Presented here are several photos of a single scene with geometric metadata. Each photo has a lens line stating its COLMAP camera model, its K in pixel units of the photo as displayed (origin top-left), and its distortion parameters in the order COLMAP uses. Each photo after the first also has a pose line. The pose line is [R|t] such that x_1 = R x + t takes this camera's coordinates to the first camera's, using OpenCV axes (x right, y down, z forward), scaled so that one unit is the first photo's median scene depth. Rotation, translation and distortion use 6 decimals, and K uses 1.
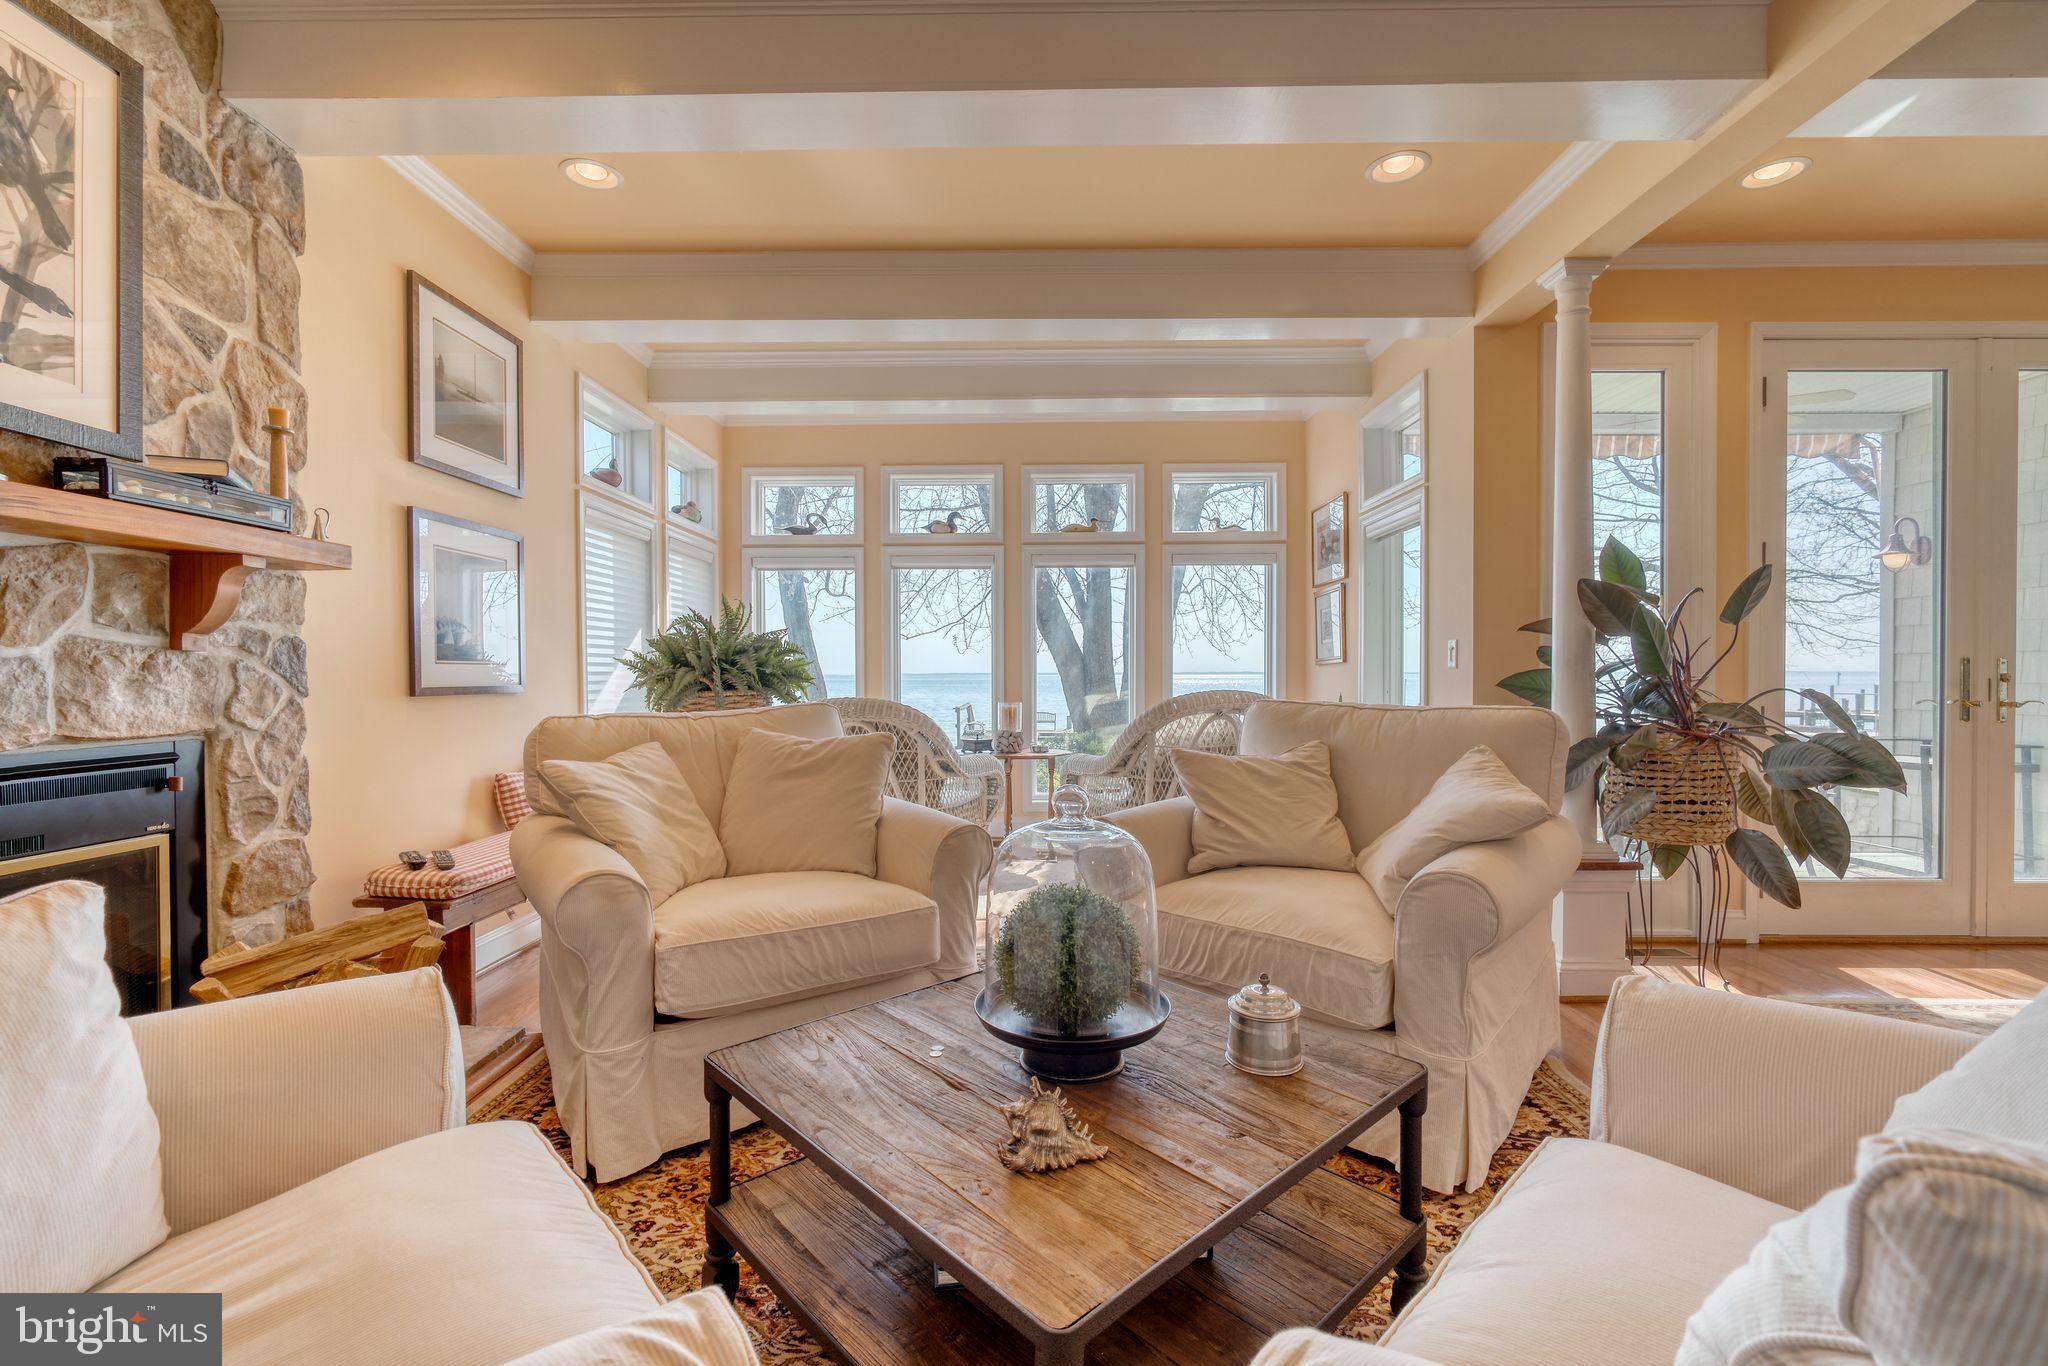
lens RADIAL K [[881.2, 0, 1022.8], [0, 881.2, 681.2], [0, 0, 1]] dist [-0.004728, 0.001116]
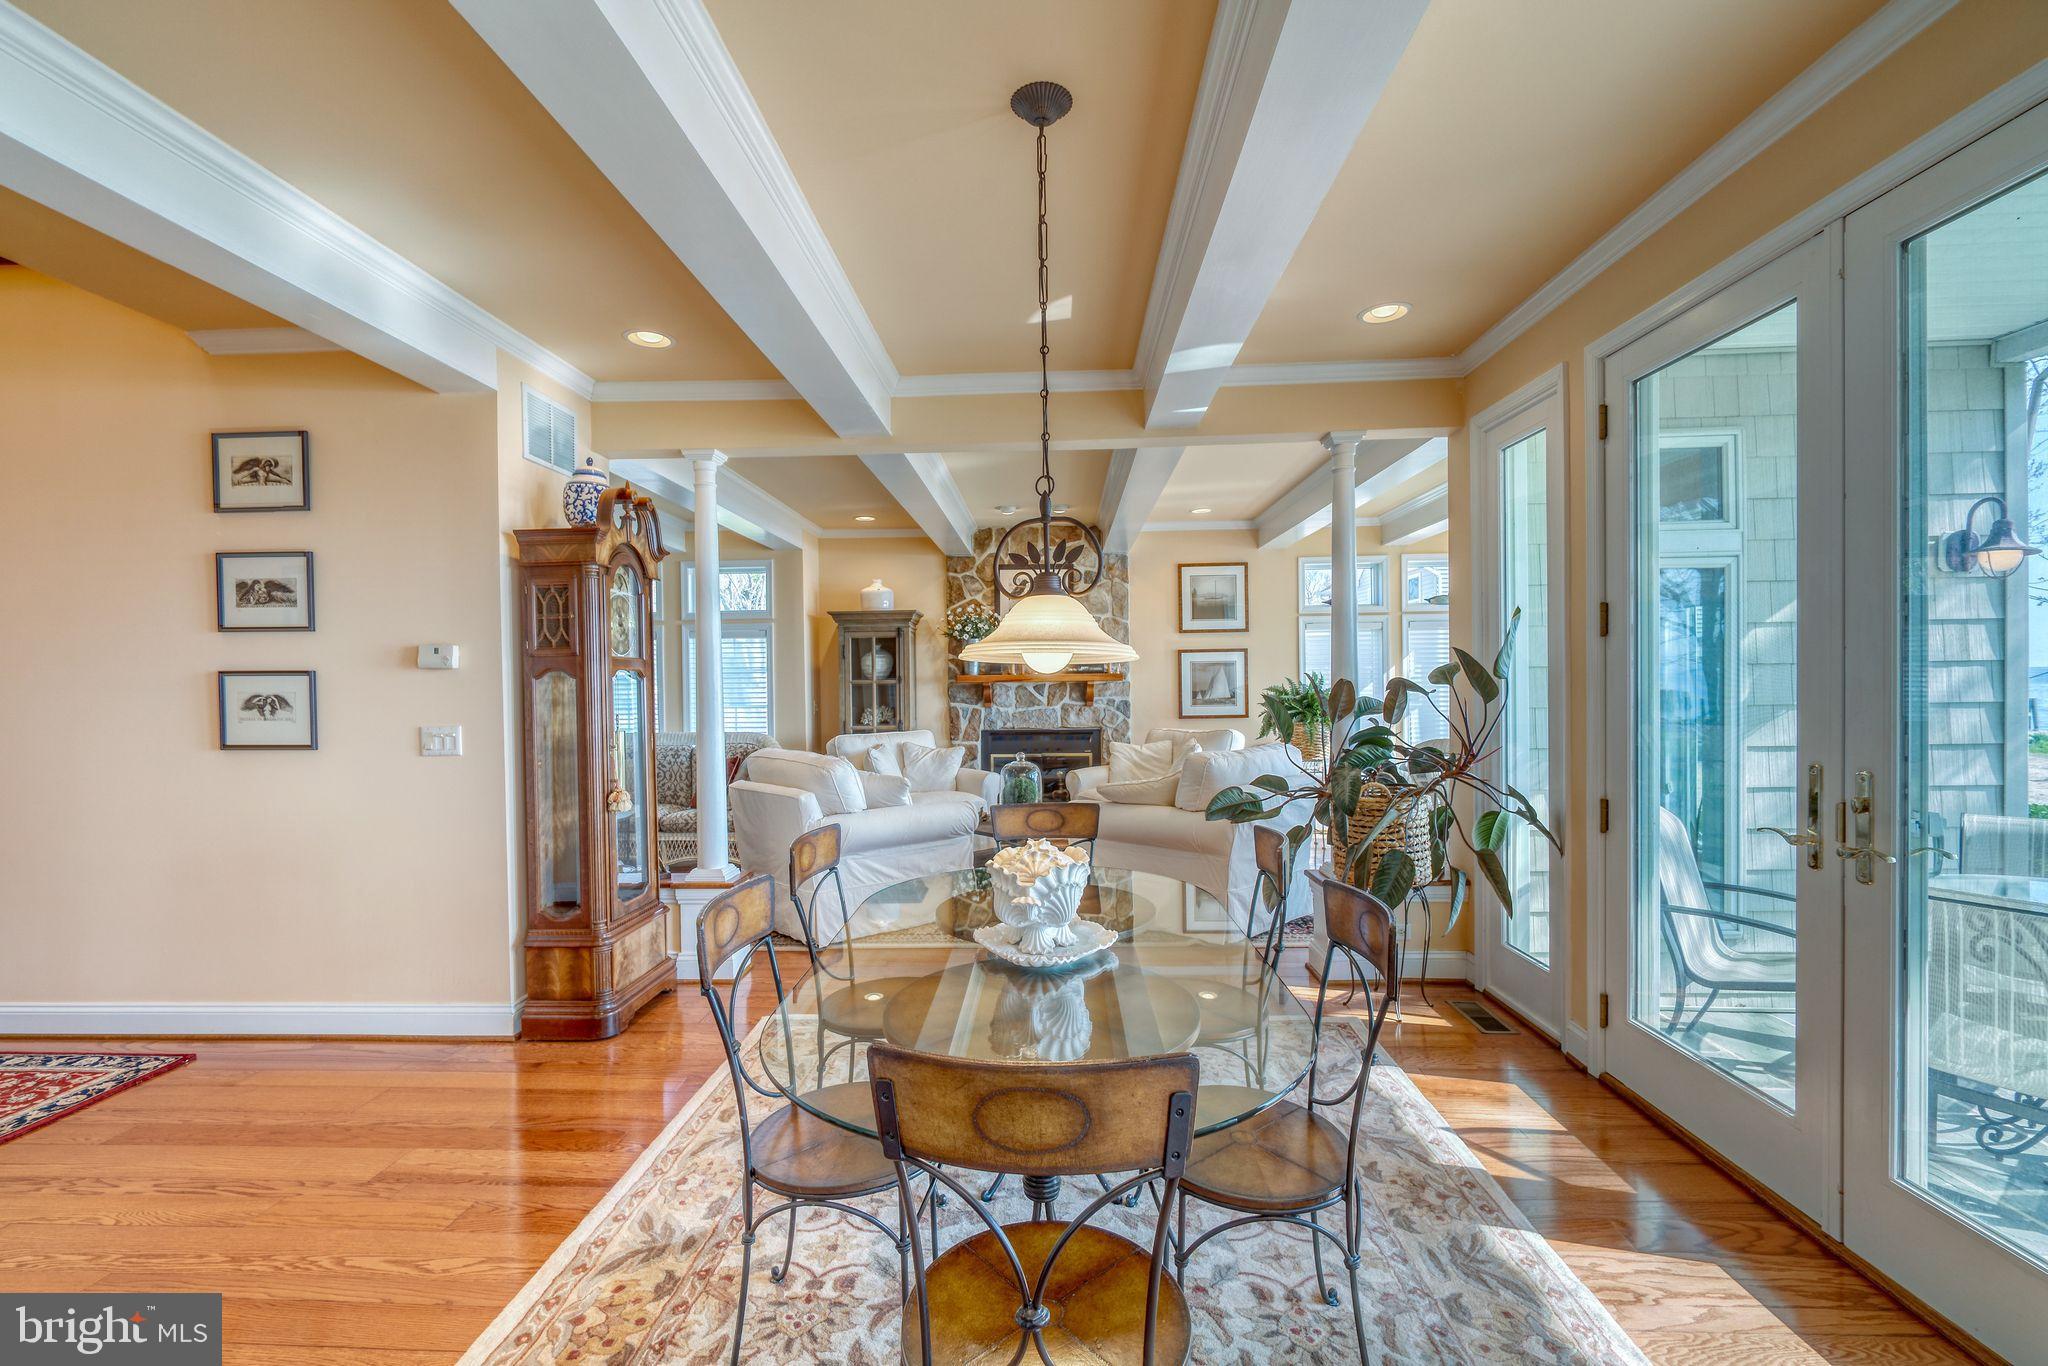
lens RADIAL K [[881.2, 0, 1018.8], [0, 881.2, 693.7], [0, 0, 1]] dist [-0.004728, 0.001116]
pose [[-0.033273, 0.015826, -0.999321, 2.471106], [0.006313, 0.999858, 0.015624, -0.127059], [0.999426, -0.005789, -0.033368, 0.697884]]
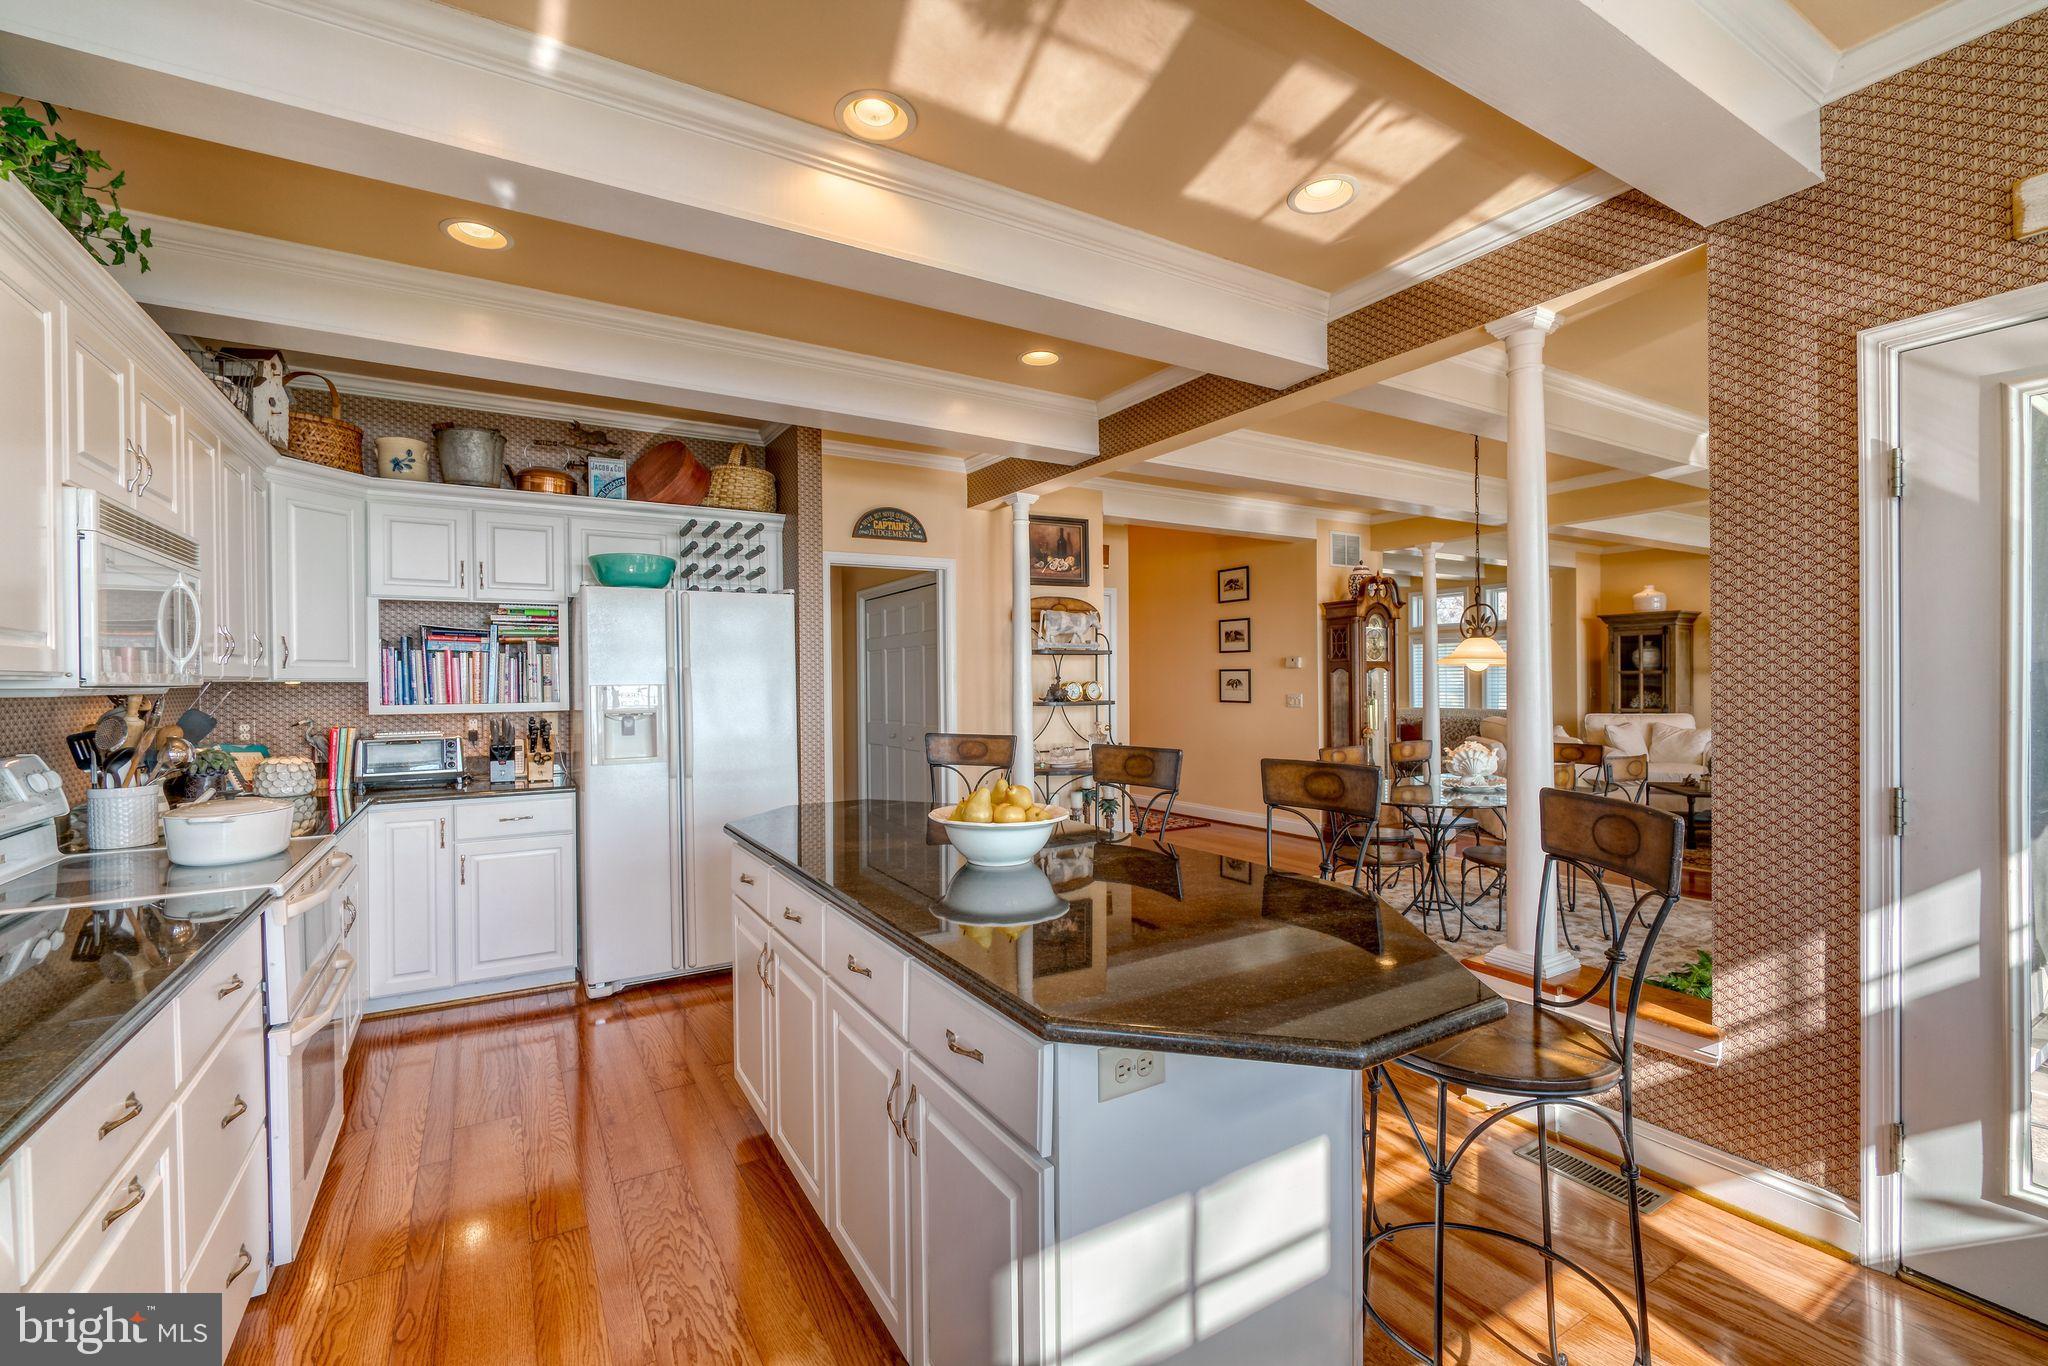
lens RADIAL K [[881.2, 0, 1012.1], [0, 881.2, 681.6], [0, 0, 1]] dist [-0.004728, 0.001116]
pose [[-0.852983, 0.010437, -0.521834, 3.585586], [0.008802, 0.999946, 0.005612, -0.128779], [0.521864, 0.000194, -0.853029, 1.876368]]
